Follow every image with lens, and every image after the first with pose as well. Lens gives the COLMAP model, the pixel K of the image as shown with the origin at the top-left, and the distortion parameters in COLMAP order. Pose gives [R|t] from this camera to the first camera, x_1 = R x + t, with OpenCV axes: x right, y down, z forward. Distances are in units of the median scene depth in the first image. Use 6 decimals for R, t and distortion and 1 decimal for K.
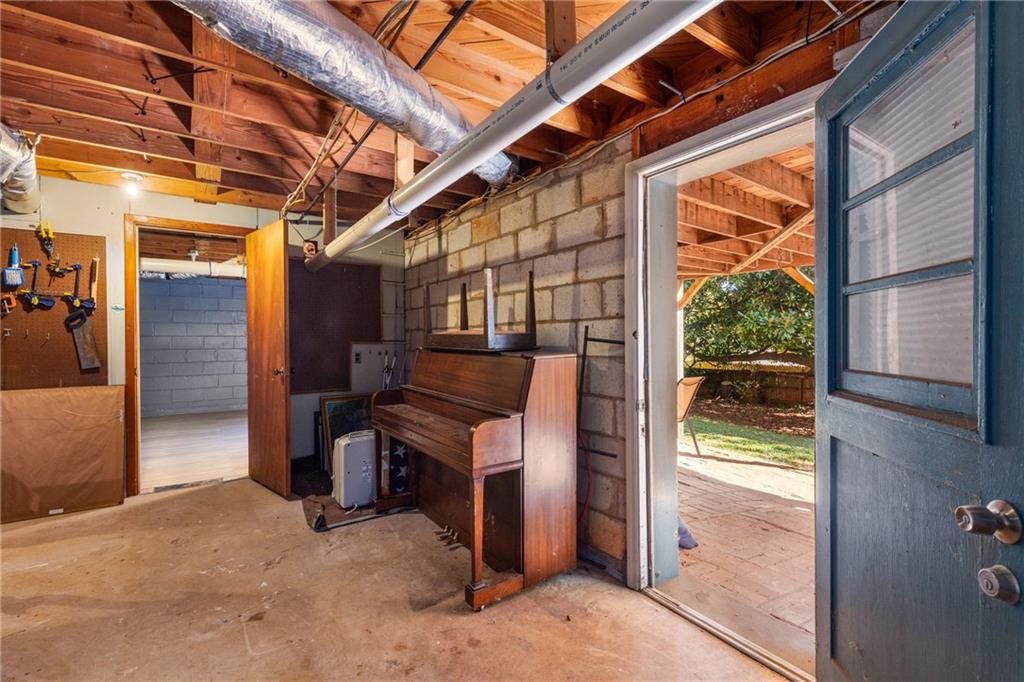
lens RADIAL K [[456.6, 0, 513.5], [0, 456.6, 342.4], [0, 0, 1]] dist [0.000746, 0.000725]
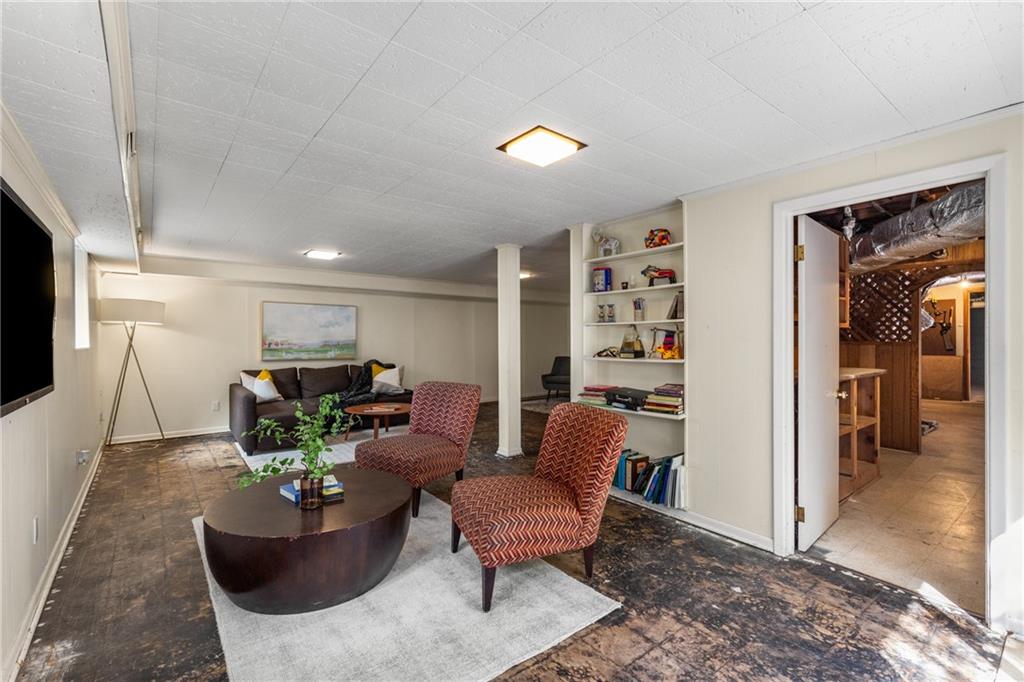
lens RADIAL K [[456.6, 0, 510.2], [0, 456.6, 342.7], [0, 0, 1]] dist [0.000746, 0.000725]
pose [[0.090353, 0.005633, -0.995894, 1.498709], [-0.004801, 0.999975, 0.005221, 0.017852], [0.995898, 0.004310, 0.090378, -1.792856]]
